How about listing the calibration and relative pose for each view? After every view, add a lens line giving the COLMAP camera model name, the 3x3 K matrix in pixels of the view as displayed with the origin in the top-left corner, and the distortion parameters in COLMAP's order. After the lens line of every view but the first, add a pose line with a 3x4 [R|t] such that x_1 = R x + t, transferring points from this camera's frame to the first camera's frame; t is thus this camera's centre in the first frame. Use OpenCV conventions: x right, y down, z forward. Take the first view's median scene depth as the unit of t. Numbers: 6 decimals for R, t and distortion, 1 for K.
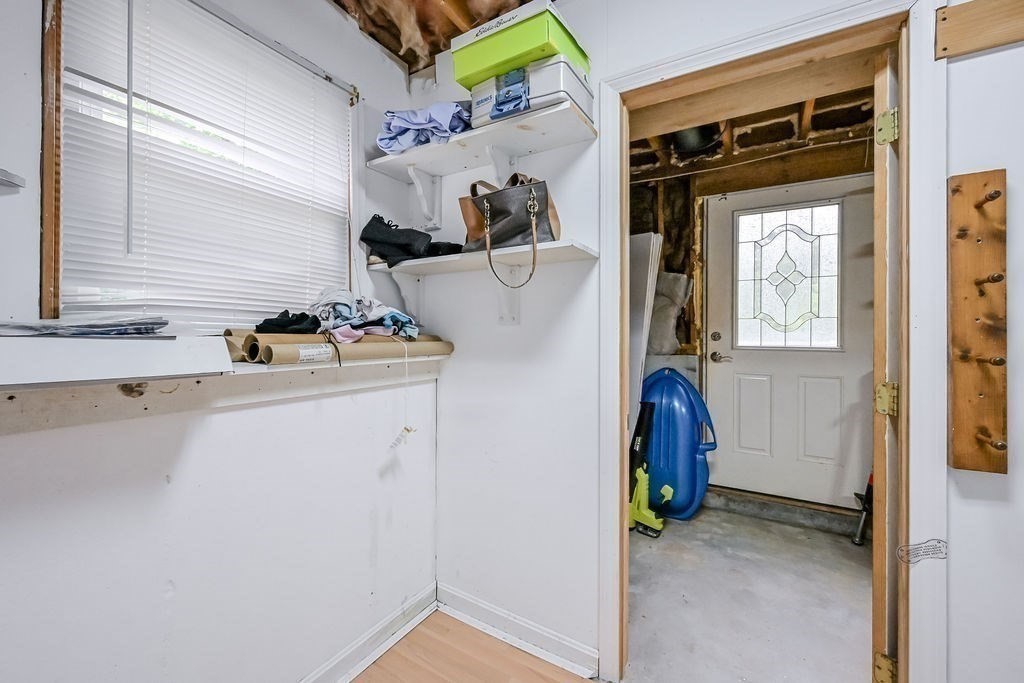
lens RADIAL K [[410.3, 0, 513.5], [0, 410.3, 340.0], [0, 0, 1]] dist [-0.012660, 0.001411]
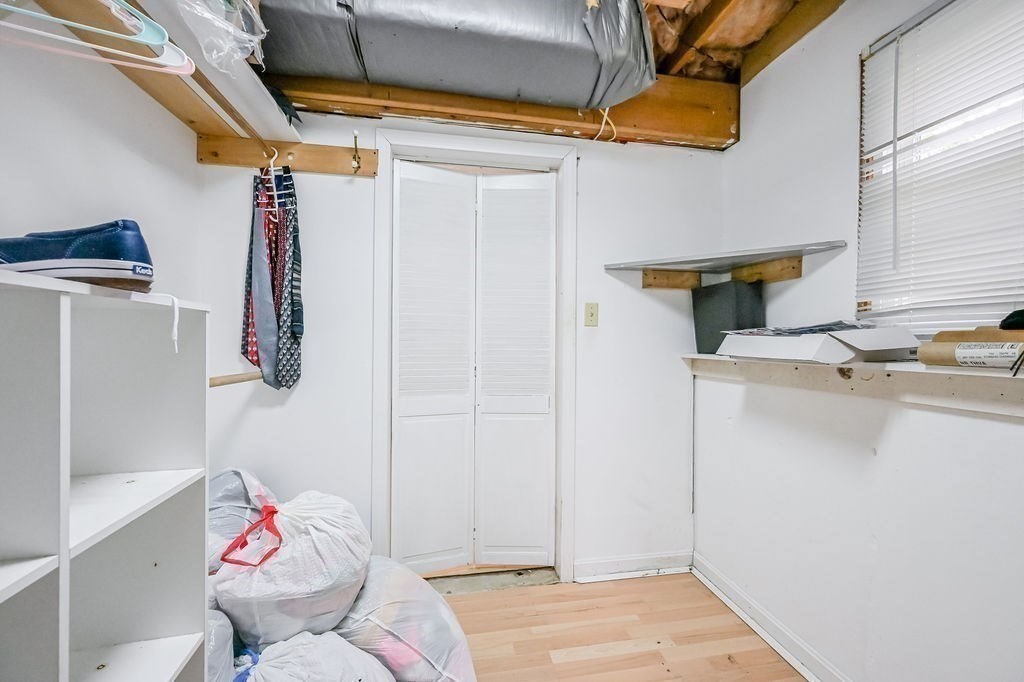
lens RADIAL K [[410.3, 0, 513.9], [0, 410.3, 339.4], [0, 0, 1]] dist [-0.012660, 0.001411]
pose [[-0.750349, -0.012082, -0.660931, 0.752943], [-0.015931, 0.999873, -0.000192, 0.020663], [0.660850, 0.010385, -0.750447, 1.166941]]
